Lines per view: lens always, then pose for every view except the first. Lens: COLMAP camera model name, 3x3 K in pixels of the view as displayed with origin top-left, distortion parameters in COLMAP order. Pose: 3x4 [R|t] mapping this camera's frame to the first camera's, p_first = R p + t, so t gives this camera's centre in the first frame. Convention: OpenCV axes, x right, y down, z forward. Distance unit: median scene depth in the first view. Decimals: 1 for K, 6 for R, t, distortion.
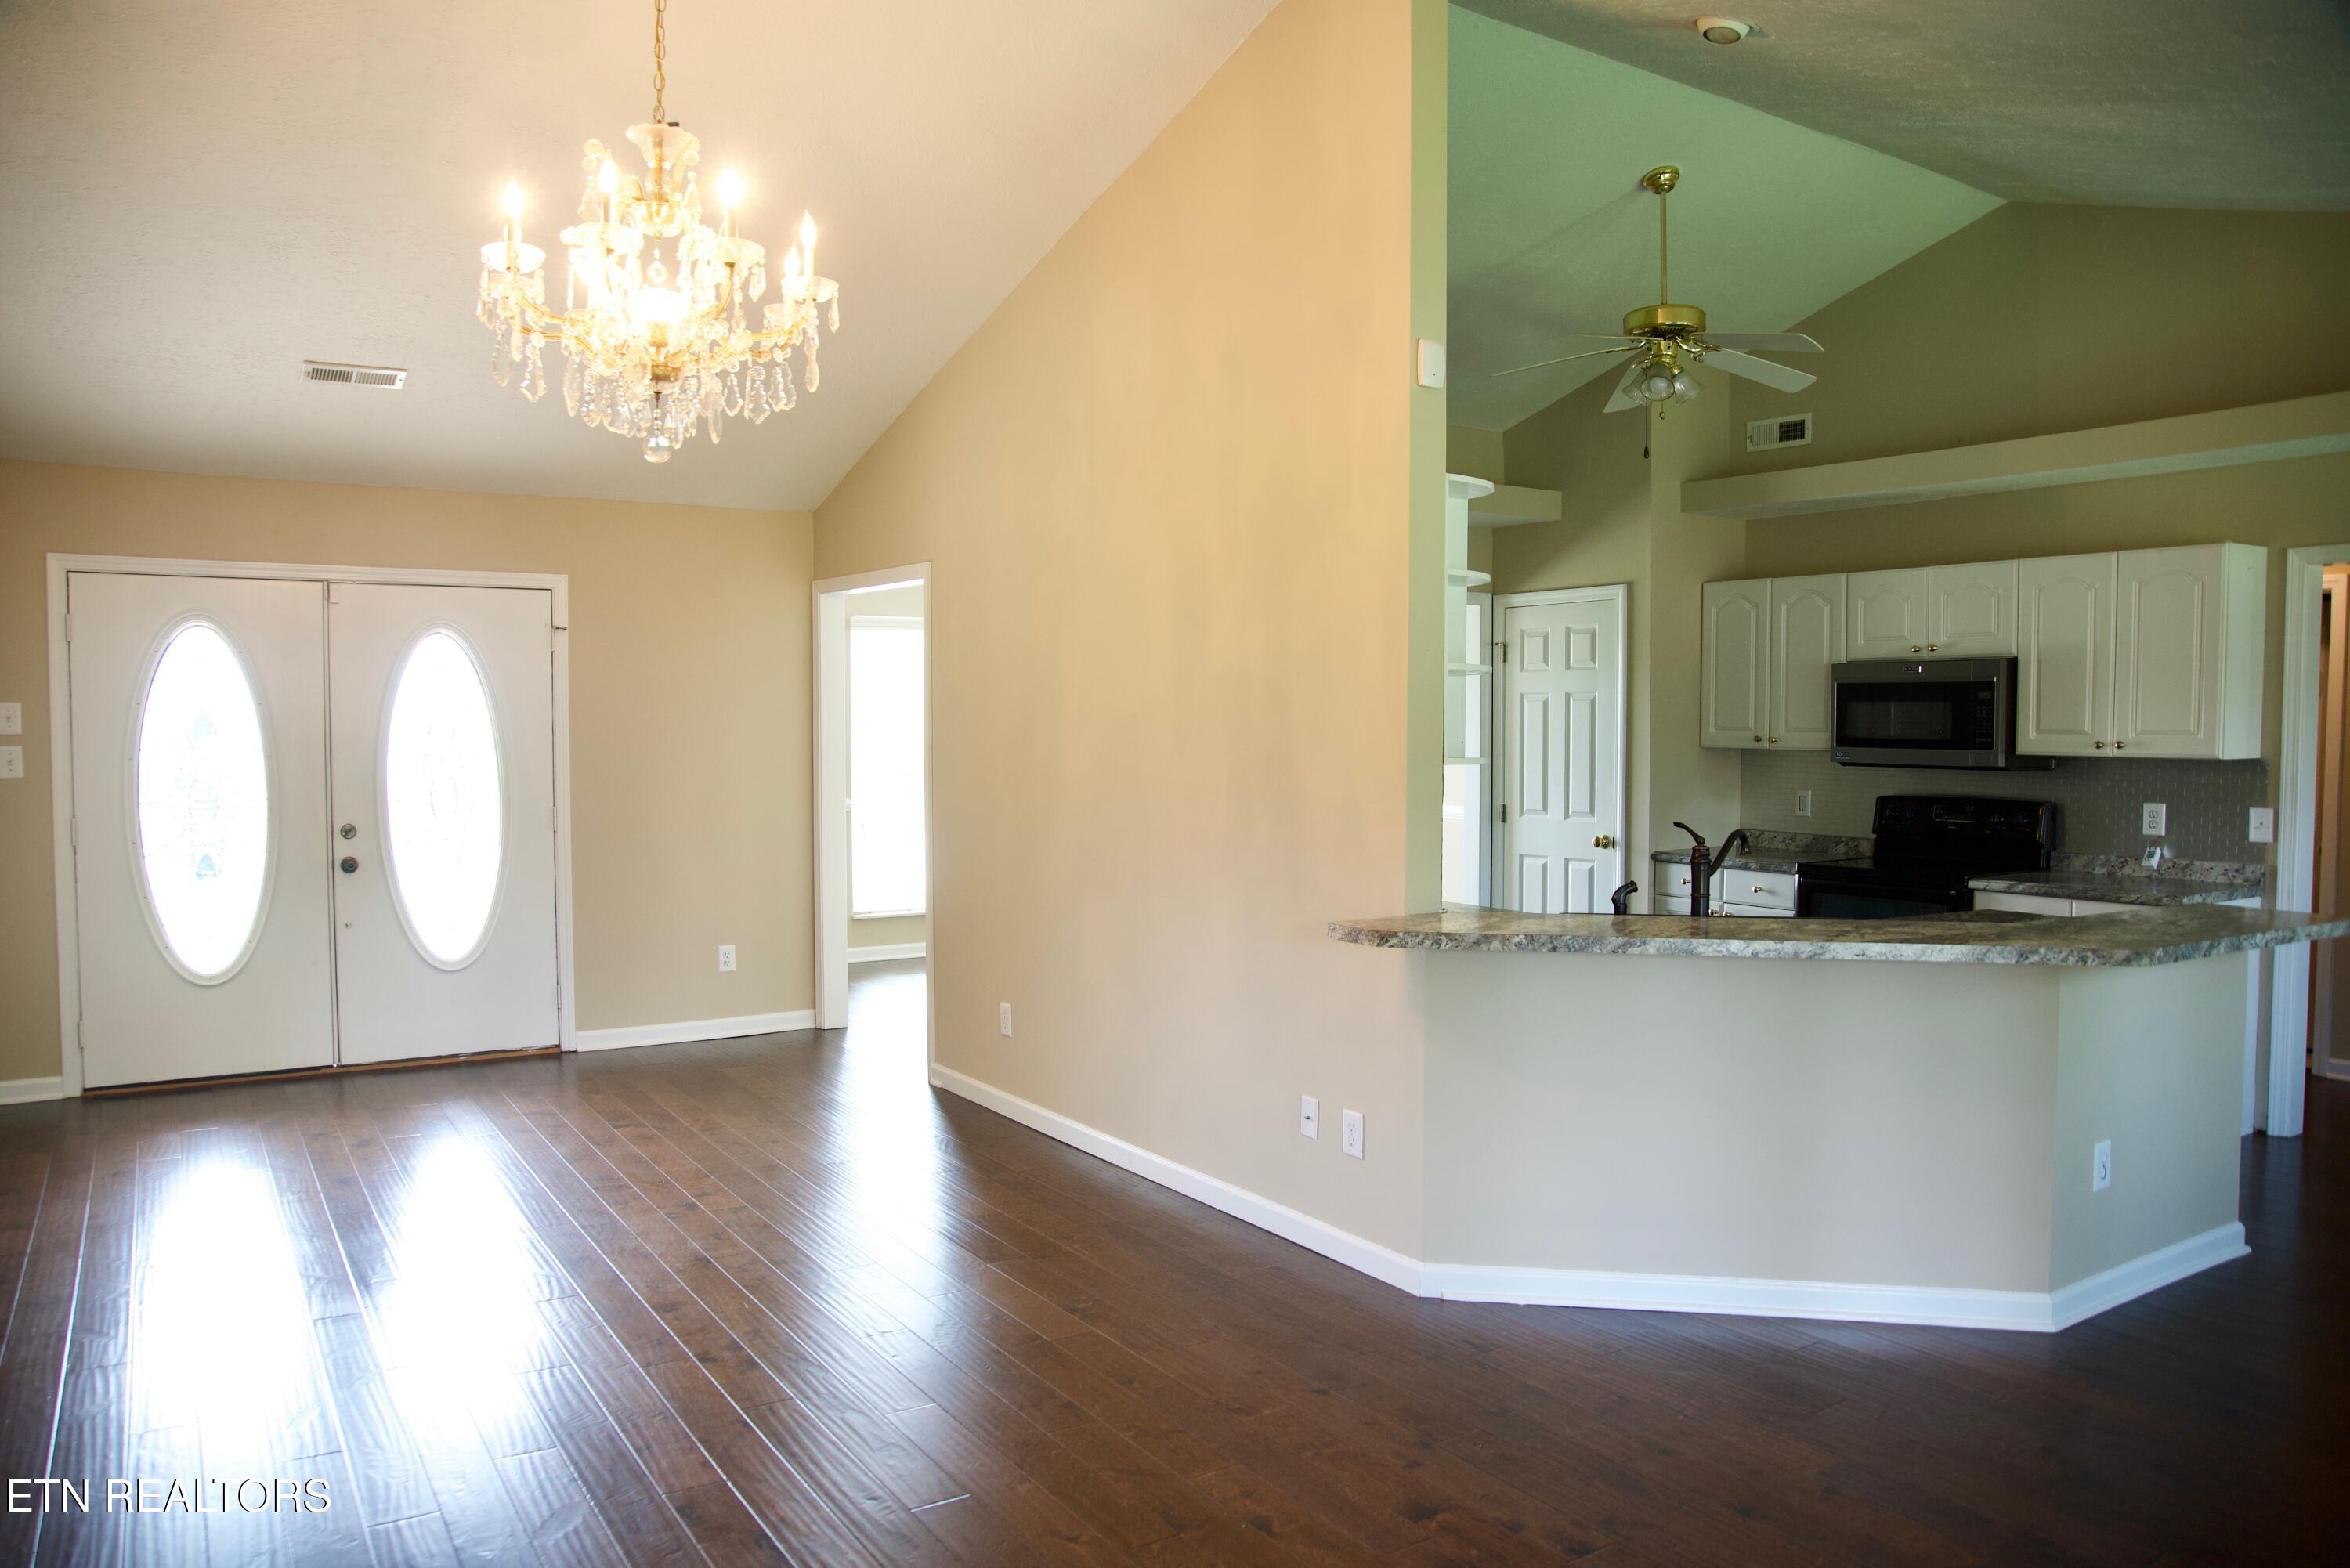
lens RADIAL K [[1623.1, 0, 1158.4], [0, 1623.1, 791.6], [0, 0, 1]] dist [-0.118833, 0.075326]
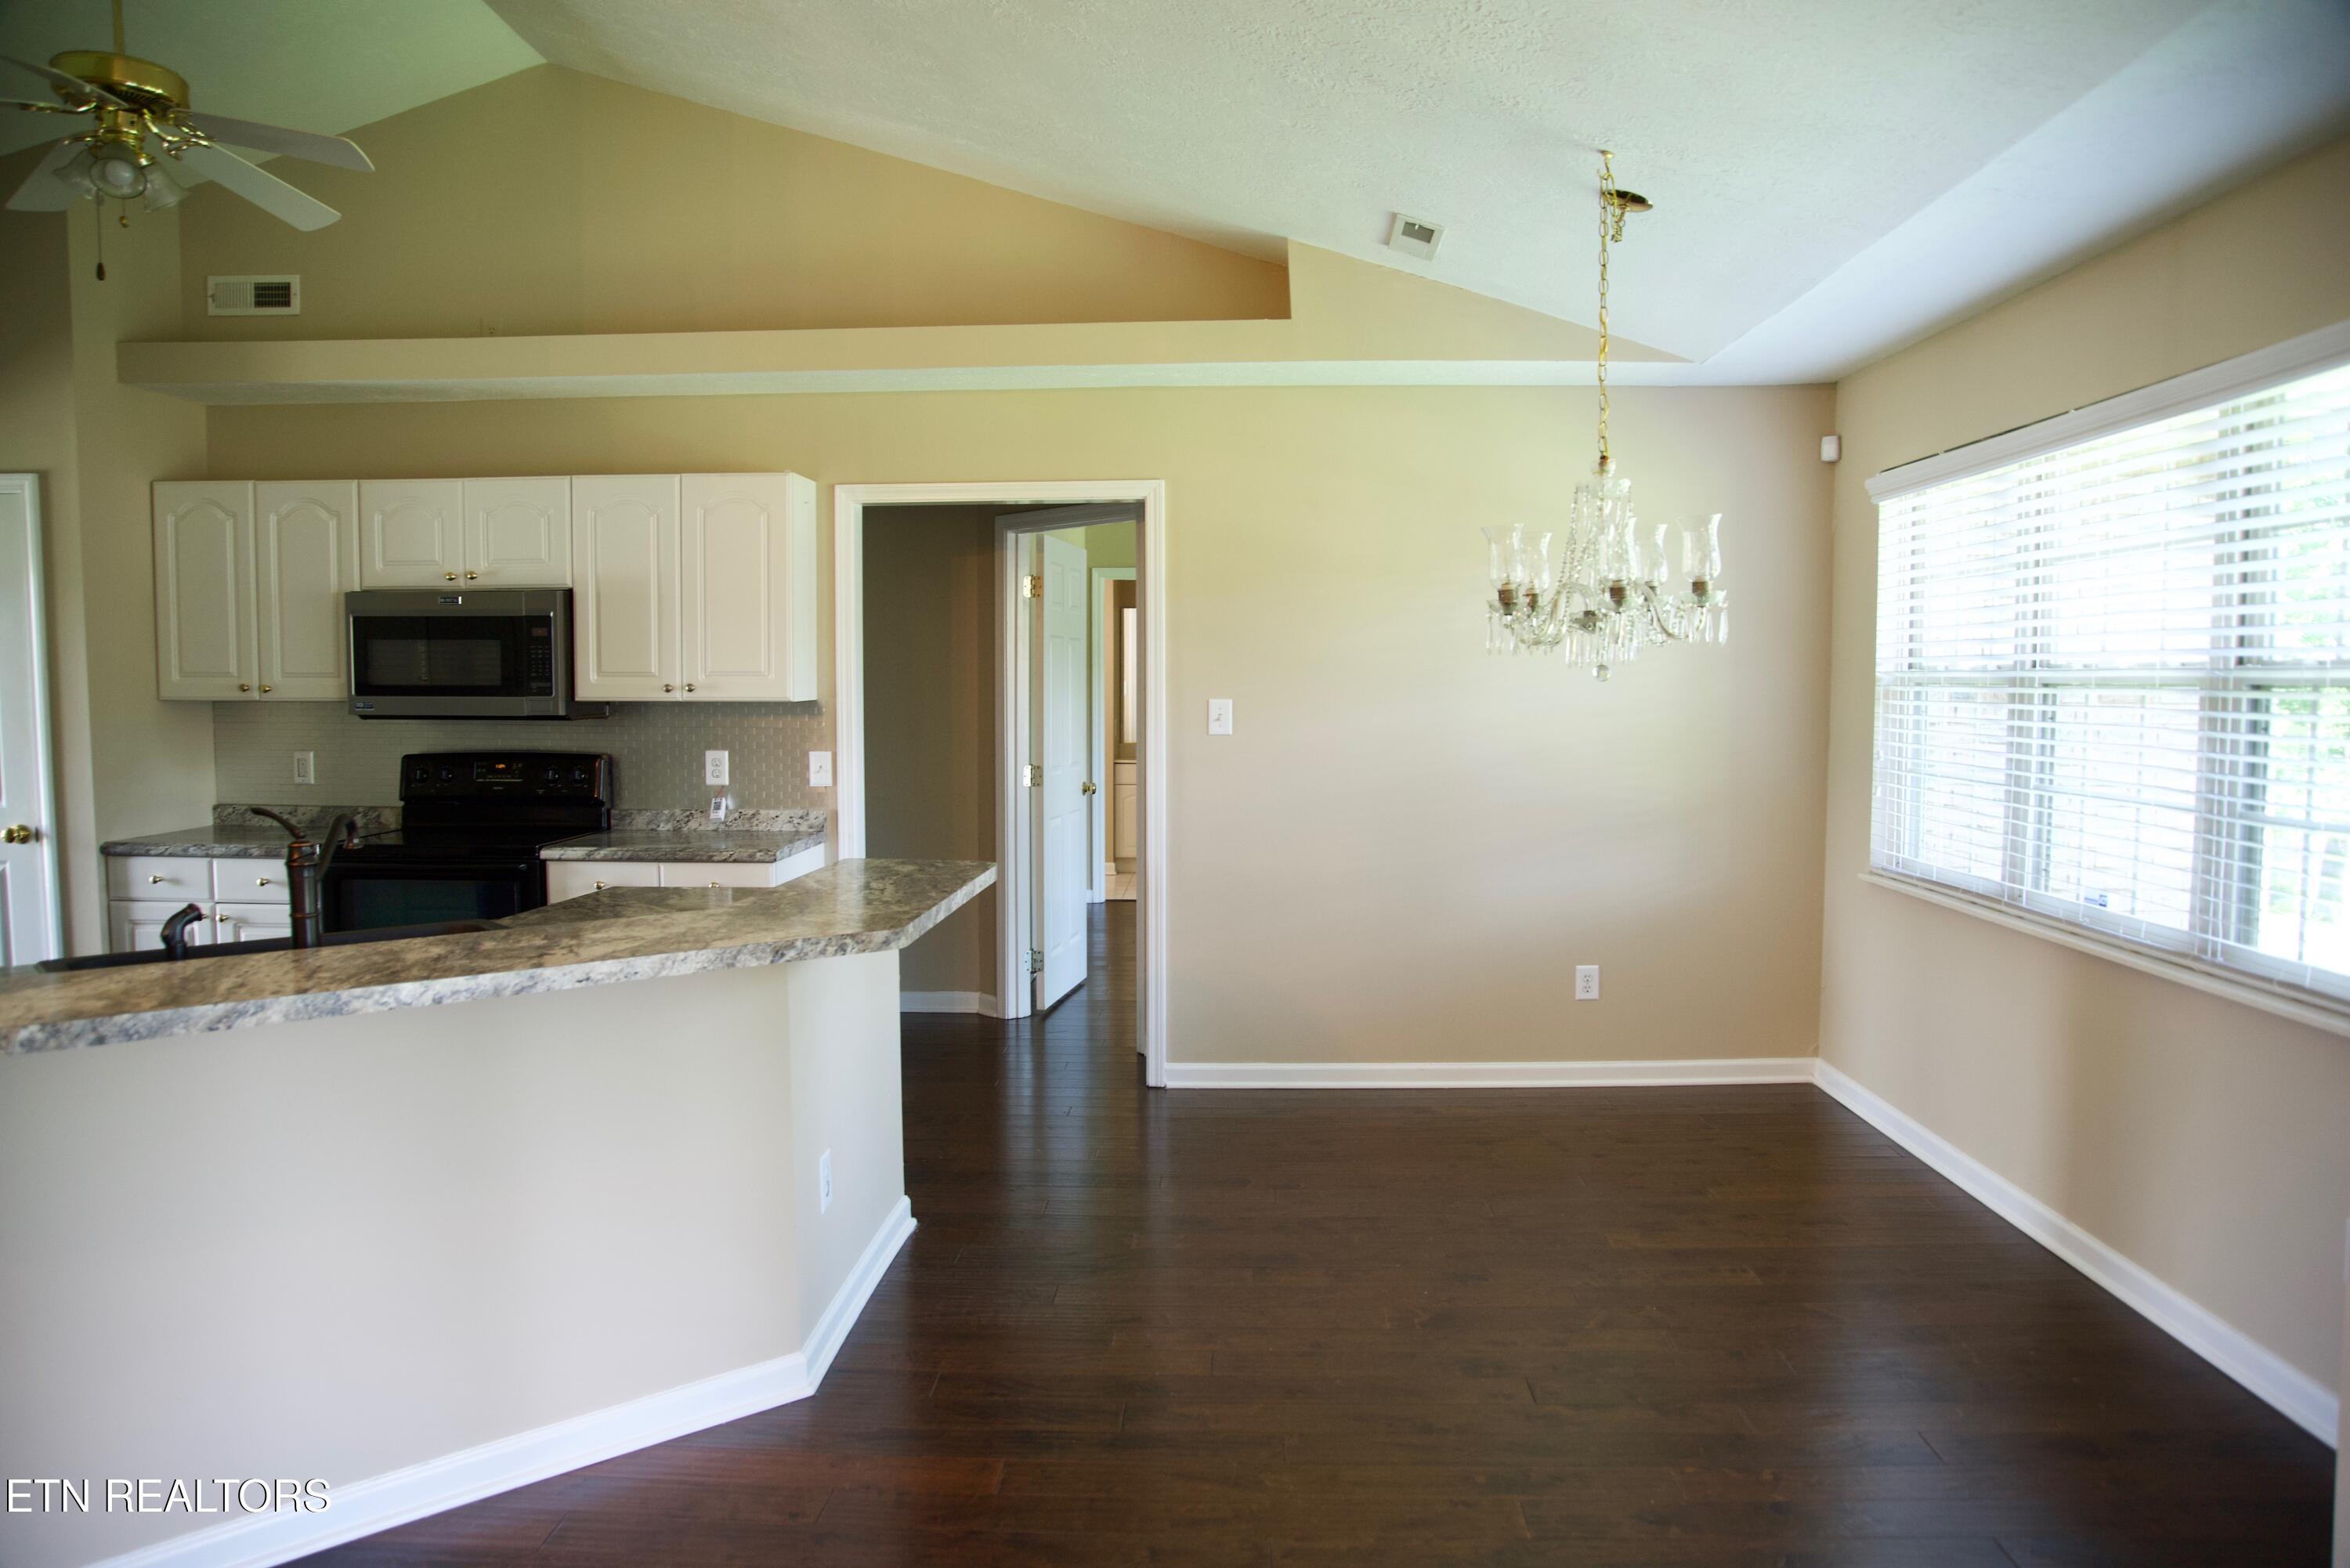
lens RADIAL K [[1629.6, 0, 1144.7], [0, 1629.6, 802.9], [0, 0, 1]] dist [-0.114481, 0.086735]
pose [[0.586979, -0.062087, 0.807218, 0.007855], [0.033237, 0.998063, 0.052597, -0.003548], [-0.808919, -0.004044, 0.587906, 0.222903]]
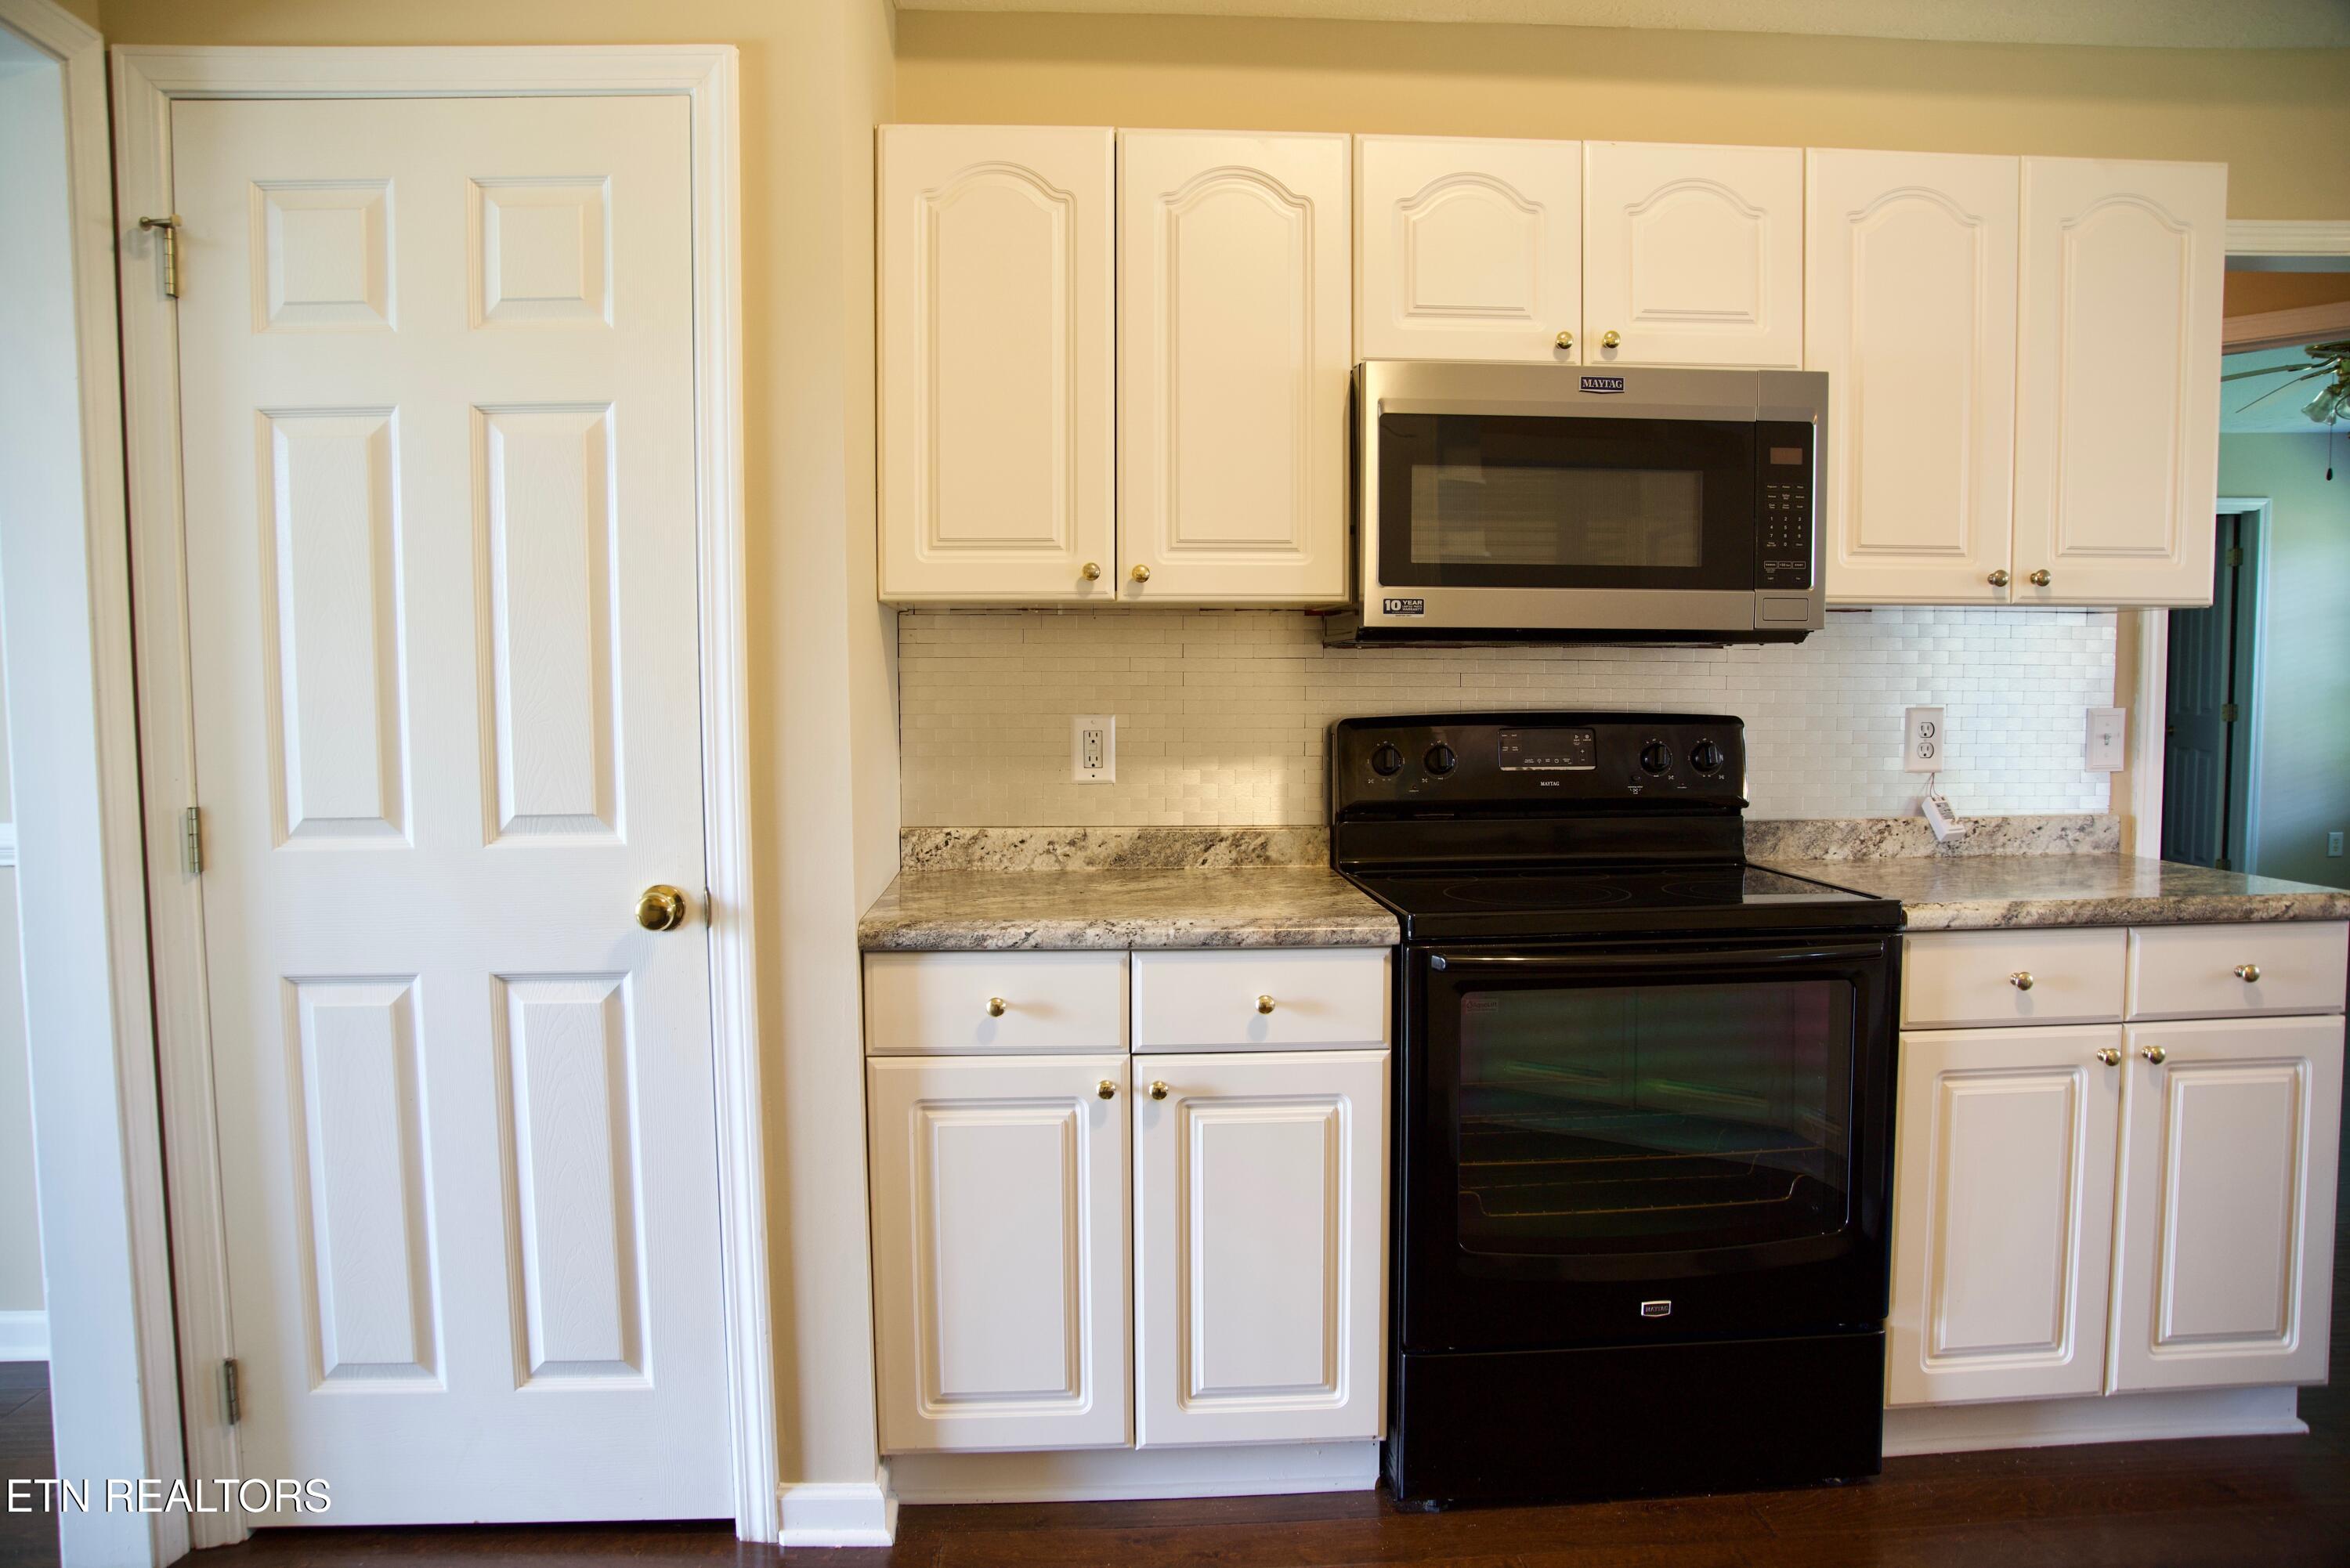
lens RADIAL K [[1676.8, 0, 1175.0], [0, 1676.8, 784.0], [0, 0, 1]] dist [-0.087800, 0.001943]
pose [[0.467826, -0.064317, 0.881477, 0.061031], [0.041695, 0.997844, 0.050679, -0.004615], [-0.882836, 0.013045, 0.469499, 0.938667]]
